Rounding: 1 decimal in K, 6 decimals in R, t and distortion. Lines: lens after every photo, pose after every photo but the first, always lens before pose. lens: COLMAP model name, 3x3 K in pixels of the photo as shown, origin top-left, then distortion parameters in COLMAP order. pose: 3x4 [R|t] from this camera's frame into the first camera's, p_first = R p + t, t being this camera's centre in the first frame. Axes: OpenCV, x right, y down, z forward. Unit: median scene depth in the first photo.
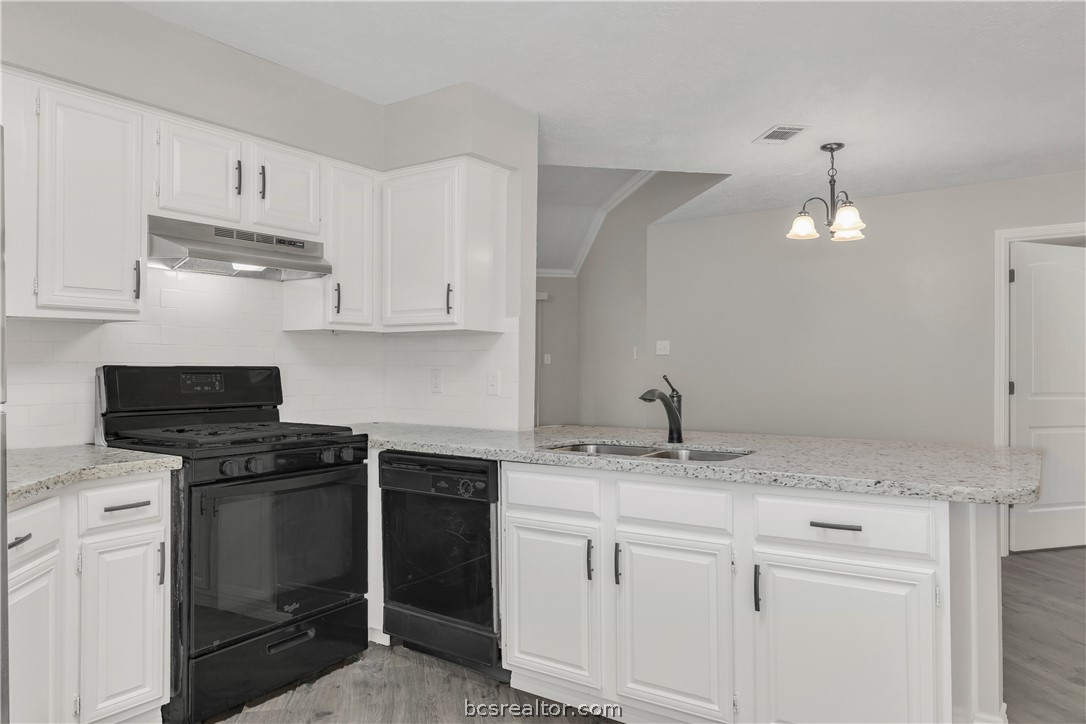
lens RADIAL K [[723.5, 0, 546.5], [0, 723.5, 360.9], [0, 0, 1]] dist [-0.011737, -0.003106]
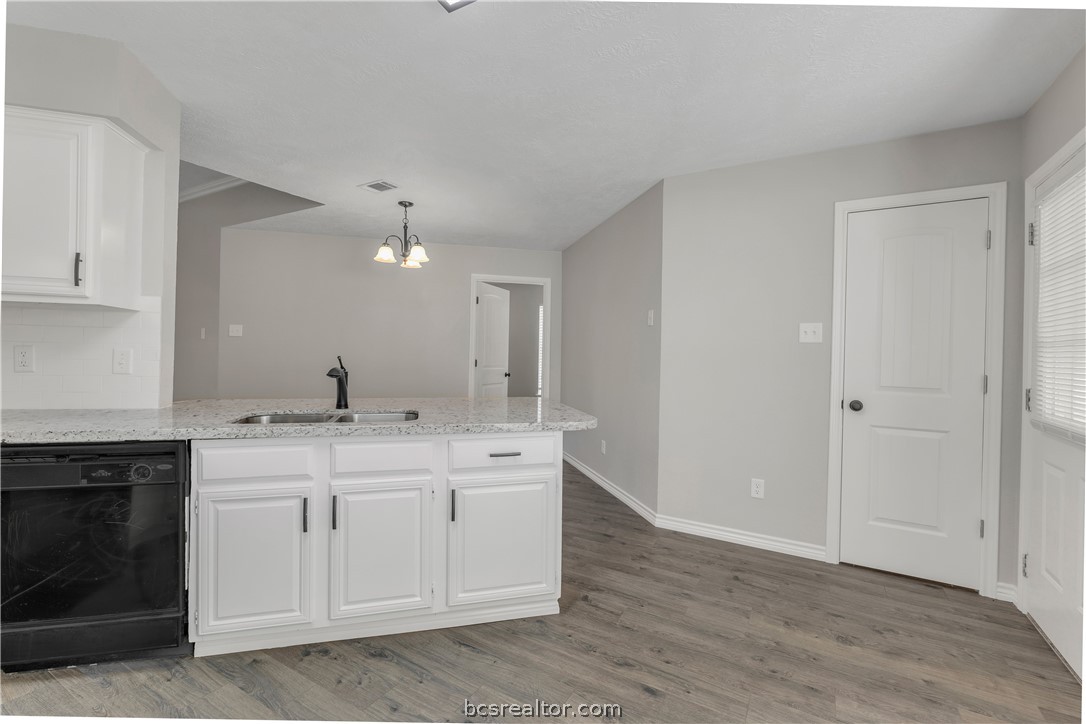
lens RADIAL K [[470.8, 0, 543.3], [0, 470.8, 356.0], [0, 0, 1]] dist [0.001048, -0.000085]
pose [[0.655698, 0.007953, 0.754982, -0.230647], [-0.028212, 0.999504, 0.013973, -0.002098], [-0.754496, -0.030462, 0.655597, 0.192740]]
